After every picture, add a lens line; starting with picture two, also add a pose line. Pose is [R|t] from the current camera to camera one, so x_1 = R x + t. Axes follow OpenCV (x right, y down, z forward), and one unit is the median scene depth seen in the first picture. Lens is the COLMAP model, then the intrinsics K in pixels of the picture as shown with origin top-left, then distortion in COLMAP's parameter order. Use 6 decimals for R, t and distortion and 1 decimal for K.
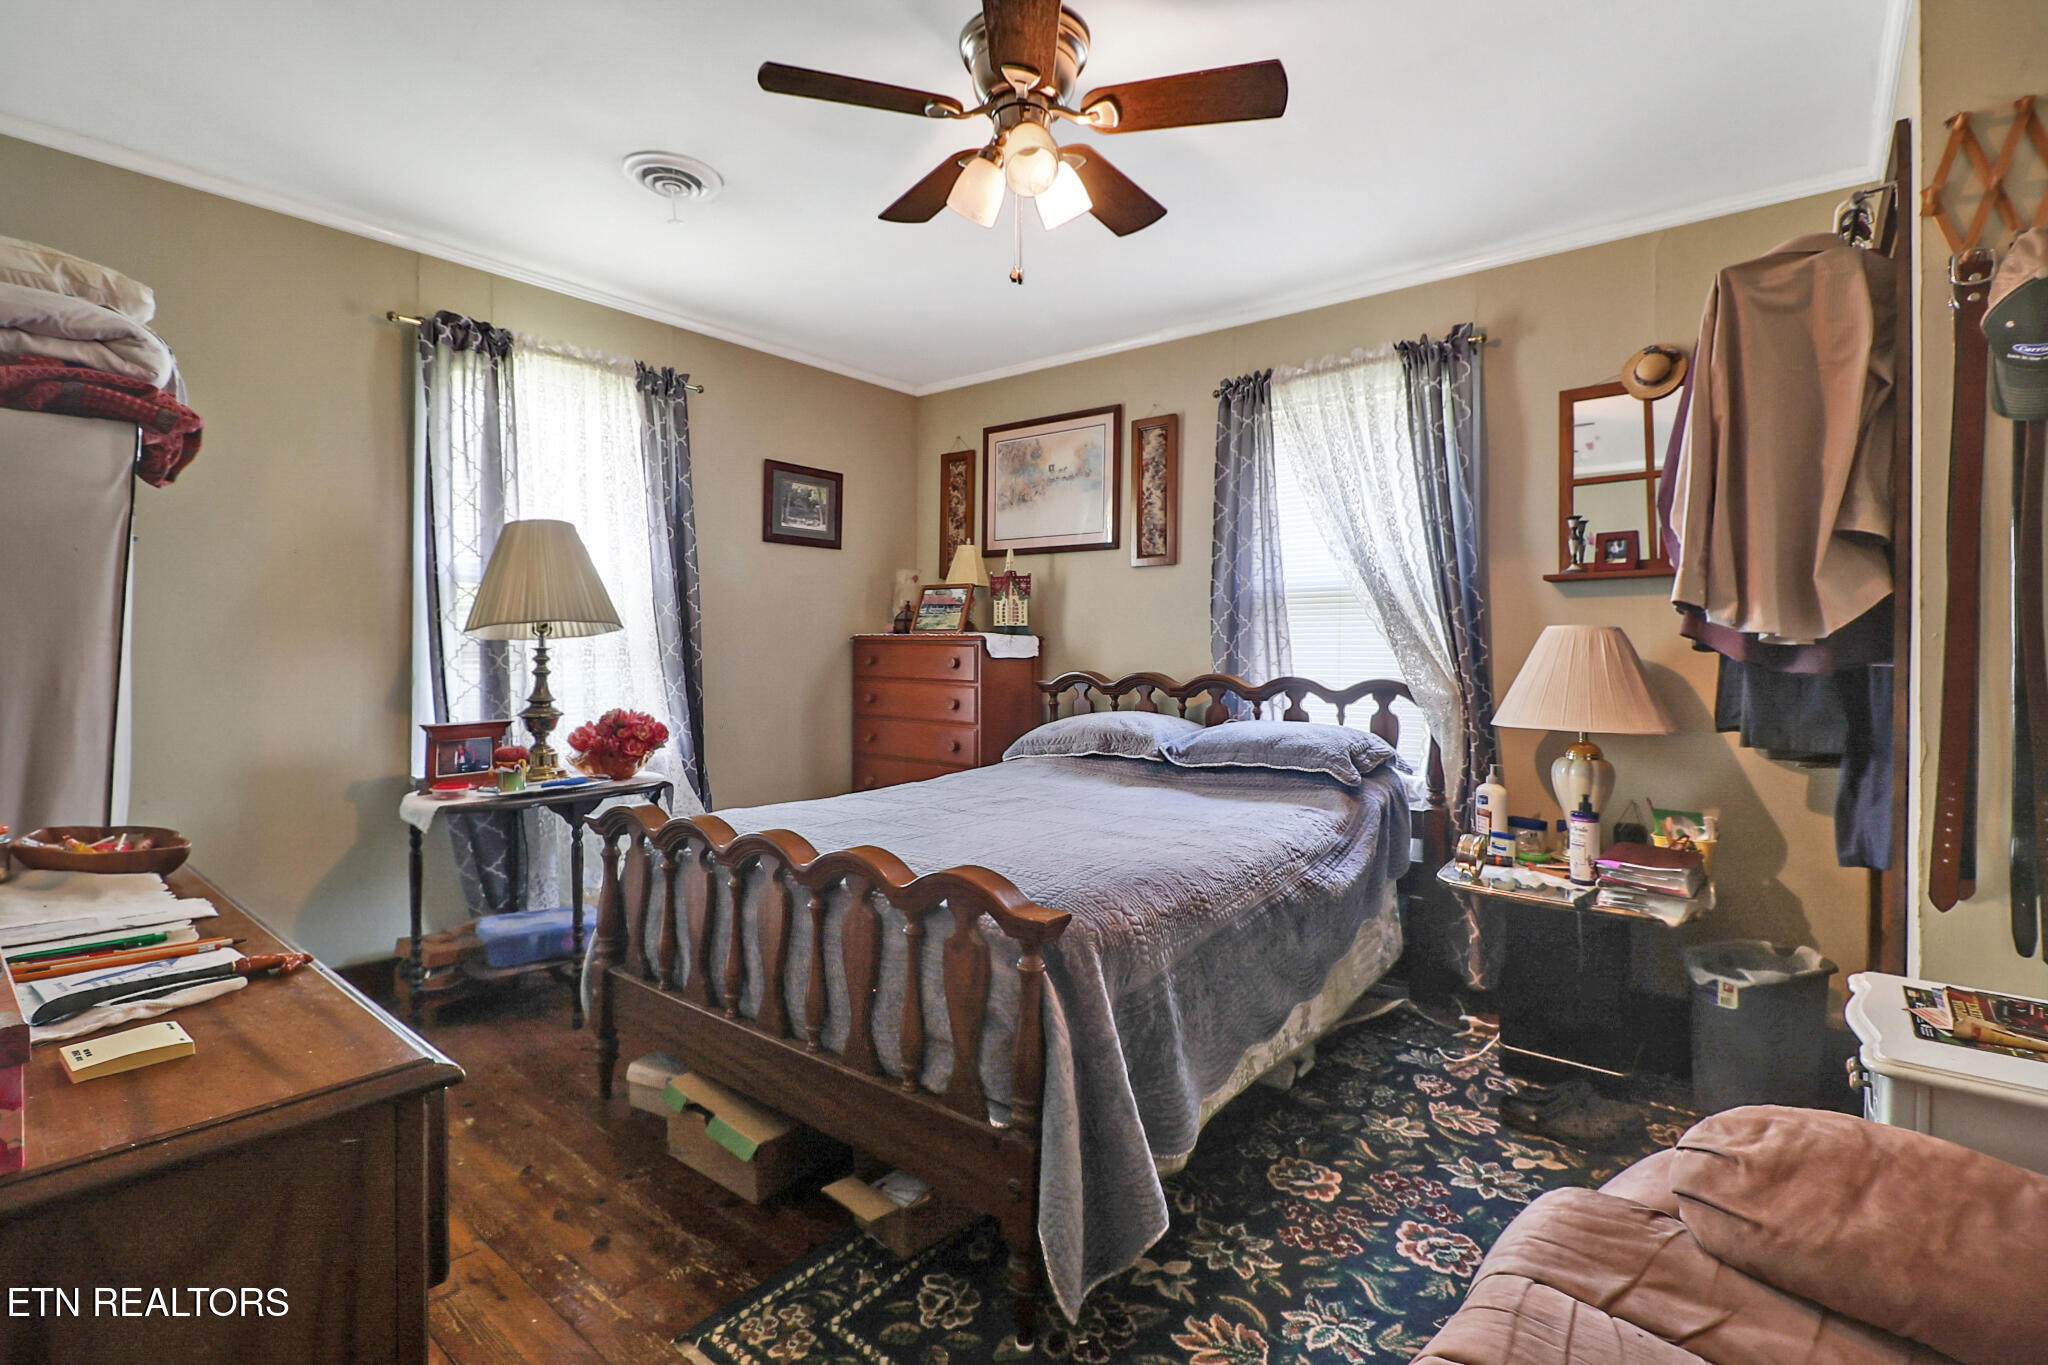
lens RADIAL K [[939.6, 0, 1024.1], [0, 939.6, 672.5], [0, 0, 1]] dist [-0.006883, -0.007608]
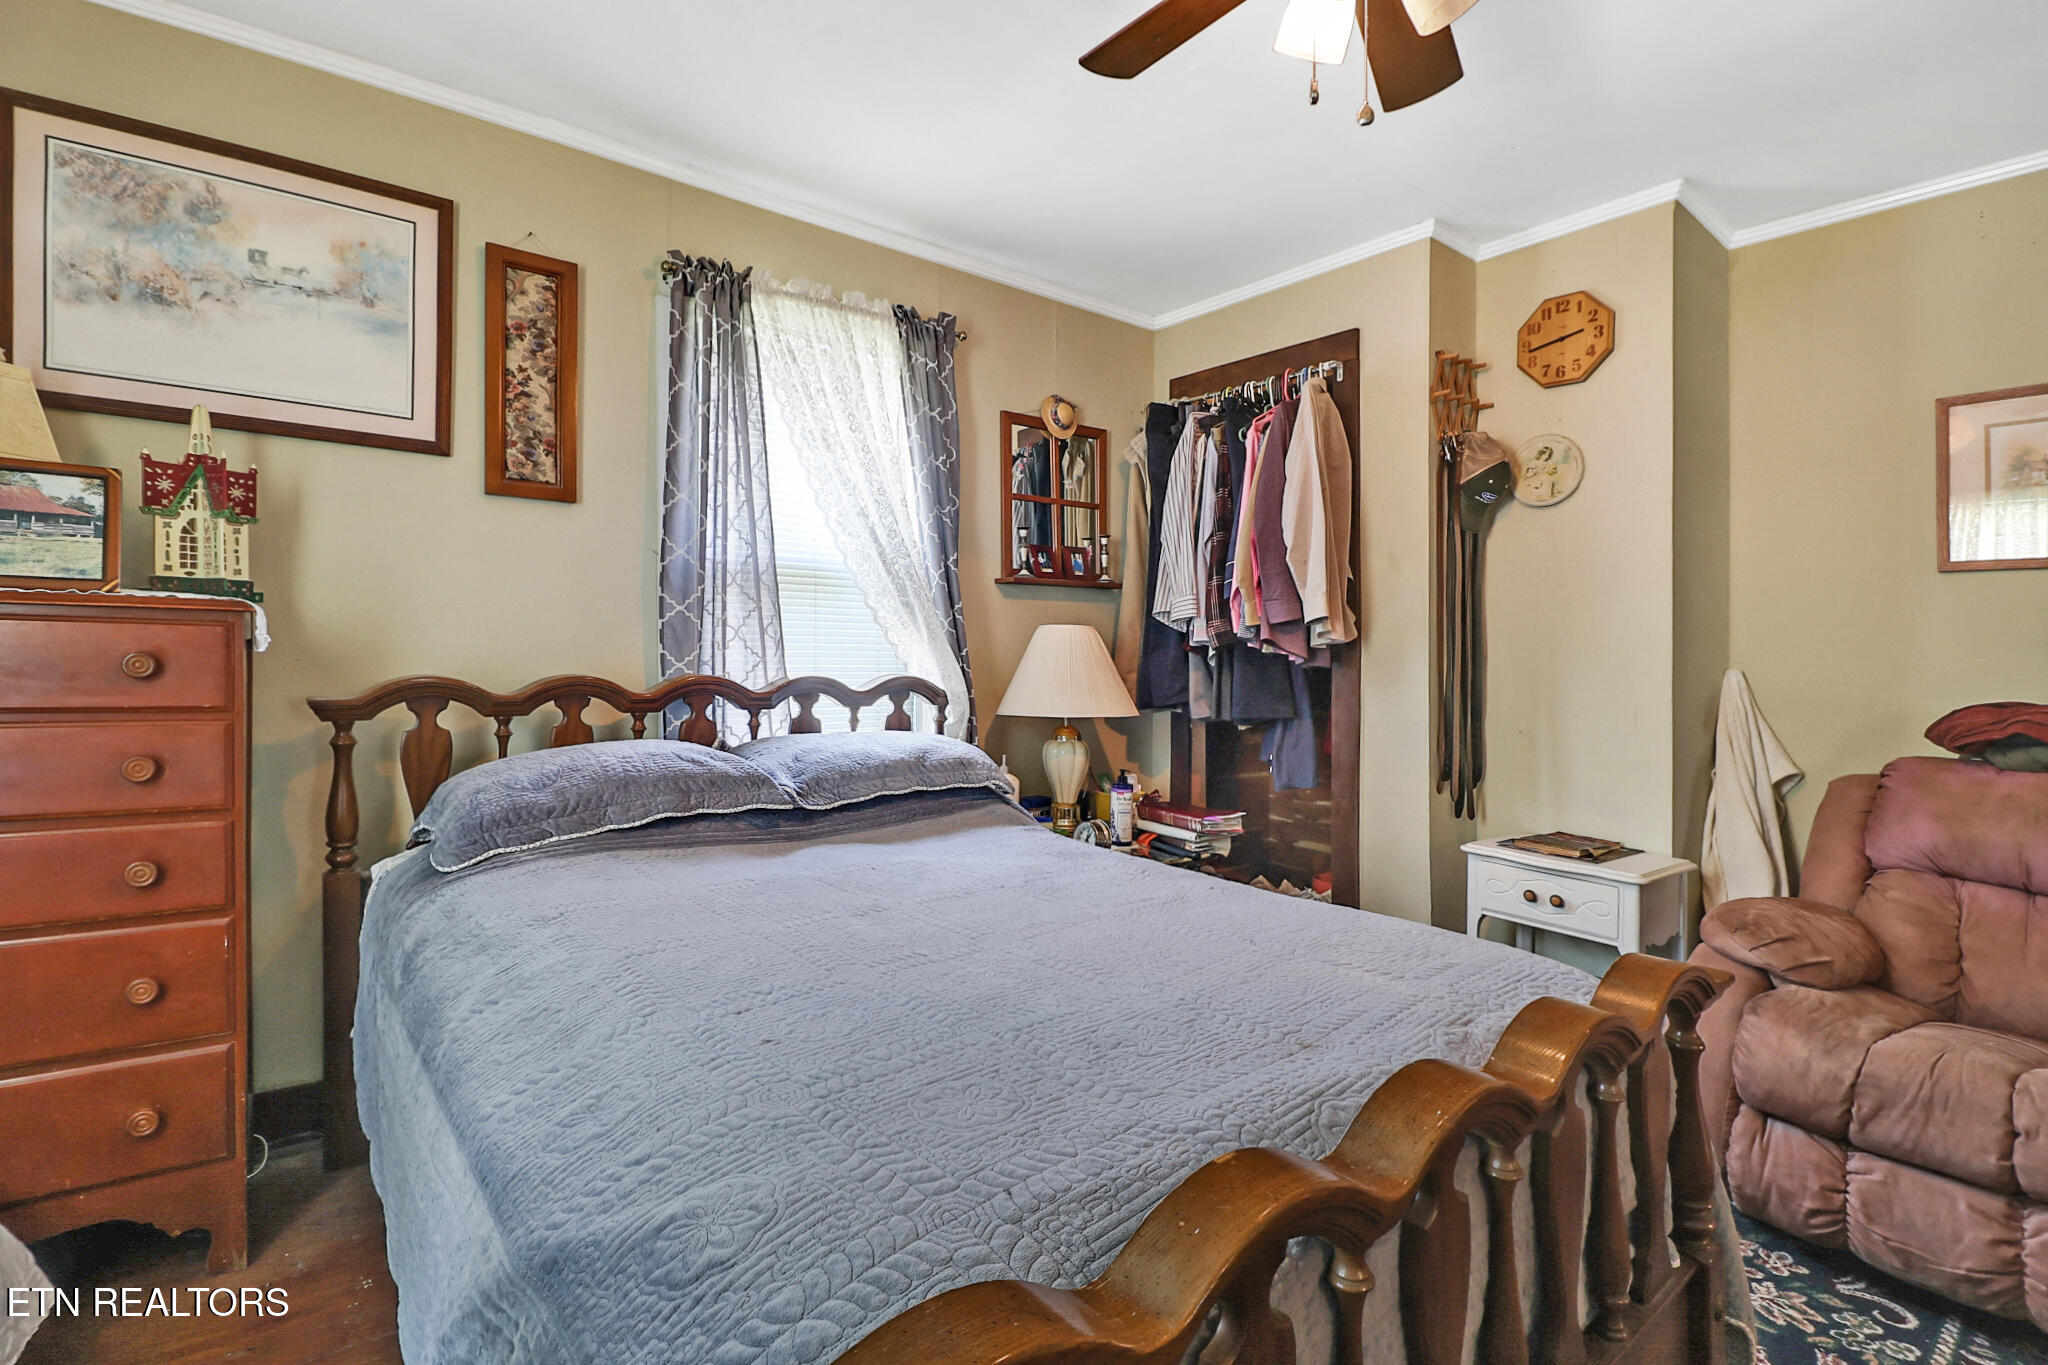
lens RADIAL K [[939.6, 0, 1024.7], [0, 939.6, 672.6], [0, 0, 1]] dist [-0.006883, -0.007608]
pose [[0.222502, -0.014869, 0.974819, -0.385187], [0.017418, 0.999785, 0.011275, -0.003605], [-0.974777, 0.014471, 0.222713, 0.565627]]
